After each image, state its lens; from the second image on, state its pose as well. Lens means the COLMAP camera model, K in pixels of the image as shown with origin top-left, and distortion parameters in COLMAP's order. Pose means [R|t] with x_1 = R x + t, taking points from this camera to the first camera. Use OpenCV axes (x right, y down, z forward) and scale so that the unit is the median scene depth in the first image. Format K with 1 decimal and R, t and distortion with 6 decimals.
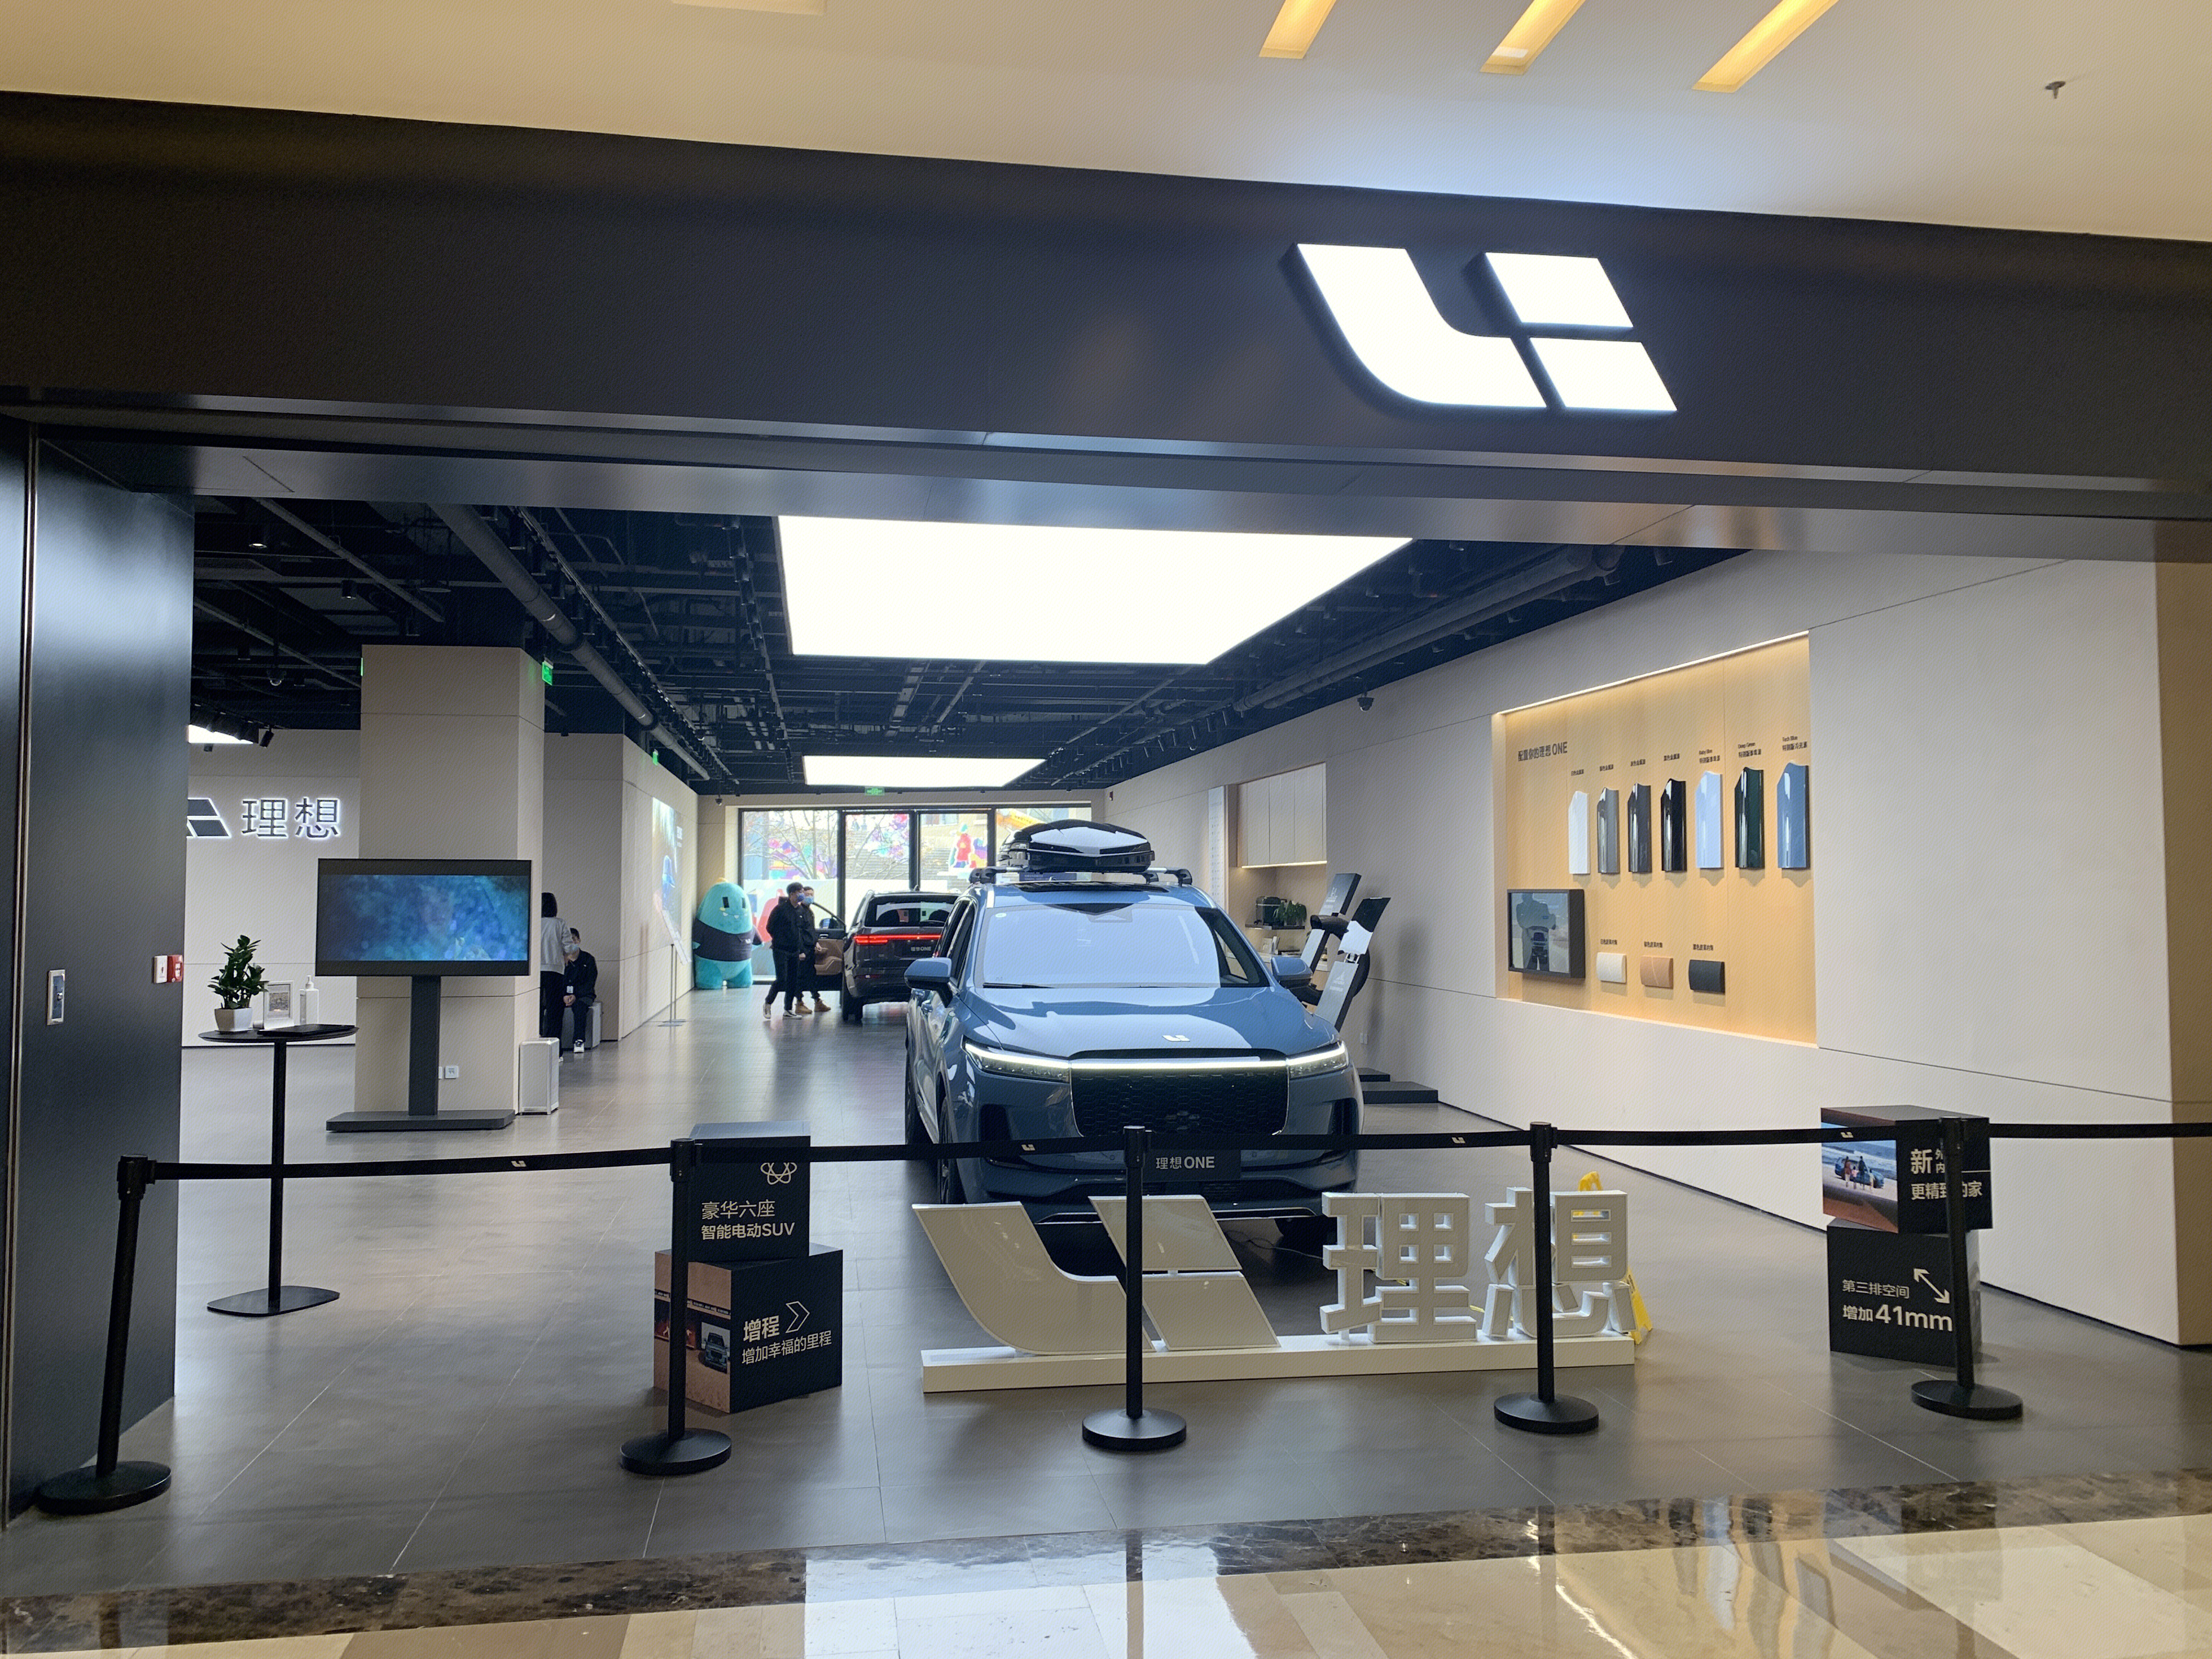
lens RADIAL K [[1687.7, 0, 1106.0], [0, 1687.7, 829.5], [0, 0, 1]] dist [0.047976, -0.002125]
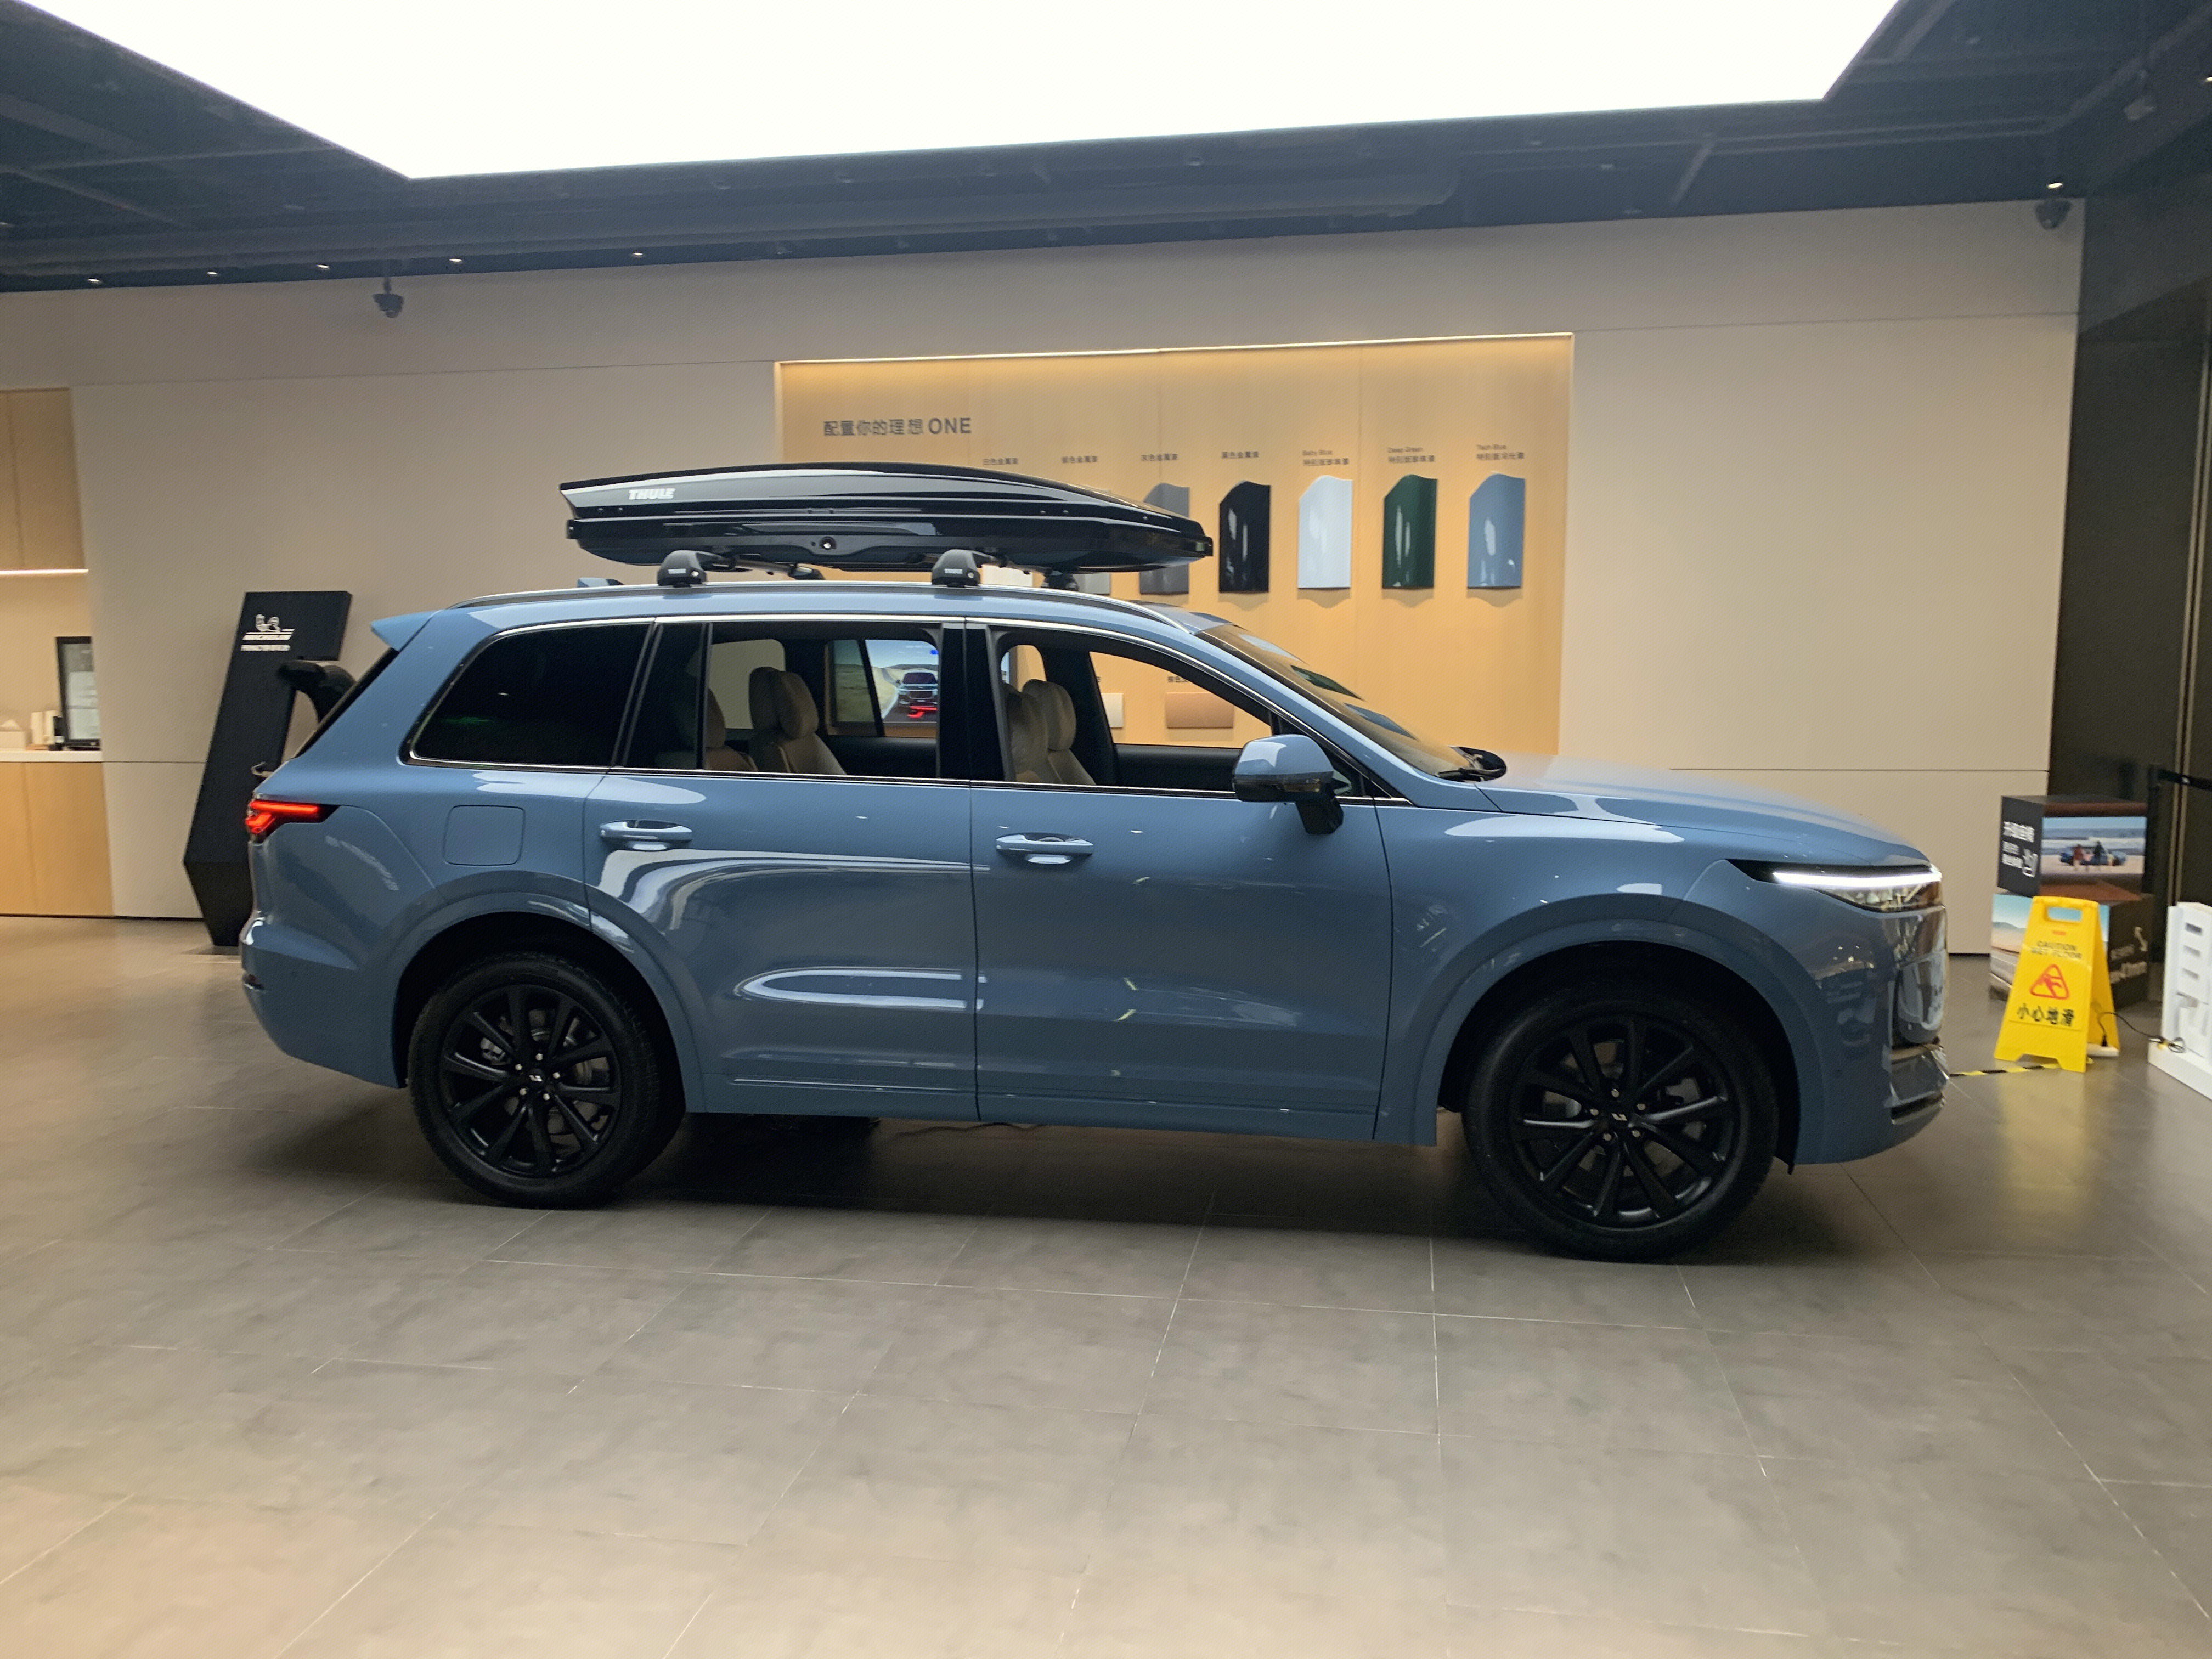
lens RADIAL K [[1687.7, 0, 1106.0], [0, 1687.7, 829.5], [0, 0, 1]] dist [0.047976, -0.002125]
pose [[0.331884, -0.097716, 0.938246, -0.570243], [-0.028257, 0.993144, 0.113429, 0.056220], [-0.942897, -0.064157, 0.326847, 0.891379]]
